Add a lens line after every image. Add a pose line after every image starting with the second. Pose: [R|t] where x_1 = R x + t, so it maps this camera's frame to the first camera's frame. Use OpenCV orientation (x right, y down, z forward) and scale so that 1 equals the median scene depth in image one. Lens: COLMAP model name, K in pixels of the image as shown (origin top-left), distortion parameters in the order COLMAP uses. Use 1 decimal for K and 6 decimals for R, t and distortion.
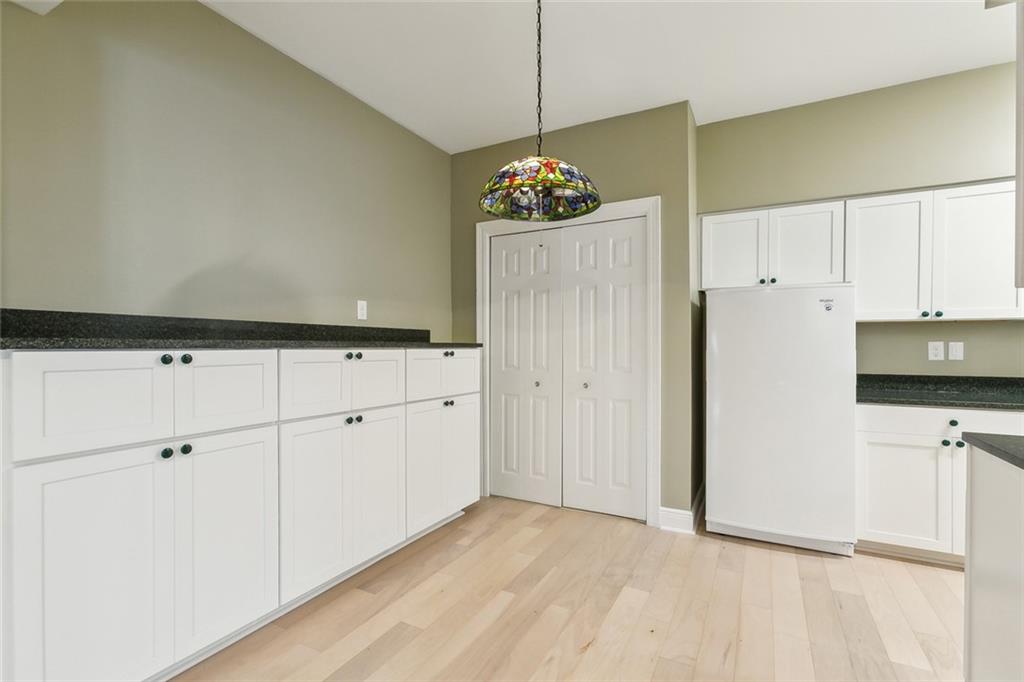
lens RADIAL K [[456.5, 0, 512.6], [0, 456.5, 347.4], [0, 0, 1]] dist [-0.004269, 0.002859]
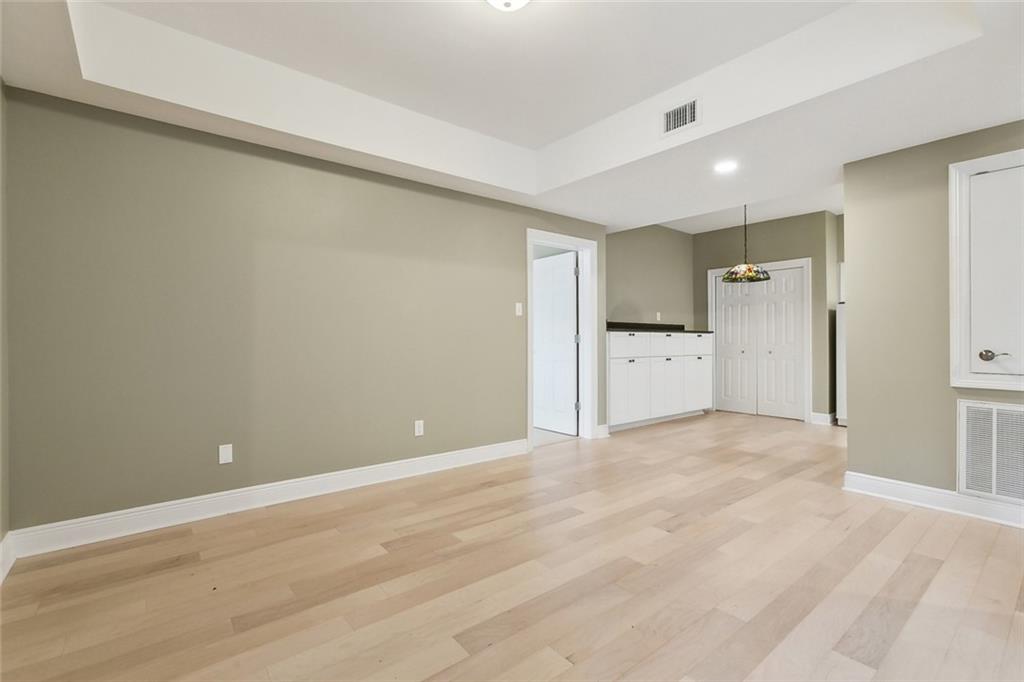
lens RADIAL K [[456.5, 0, 520.3], [0, 456.5, 334.8], [0, 0, 1]] dist [-0.004269, 0.002859]
pose [[0.927841, -0.001658, -0.372972, -0.112372], [-0.002127, 0.999950, -0.009738, 0.031208], [0.372970, 0.009829, 0.927791, -1.304108]]
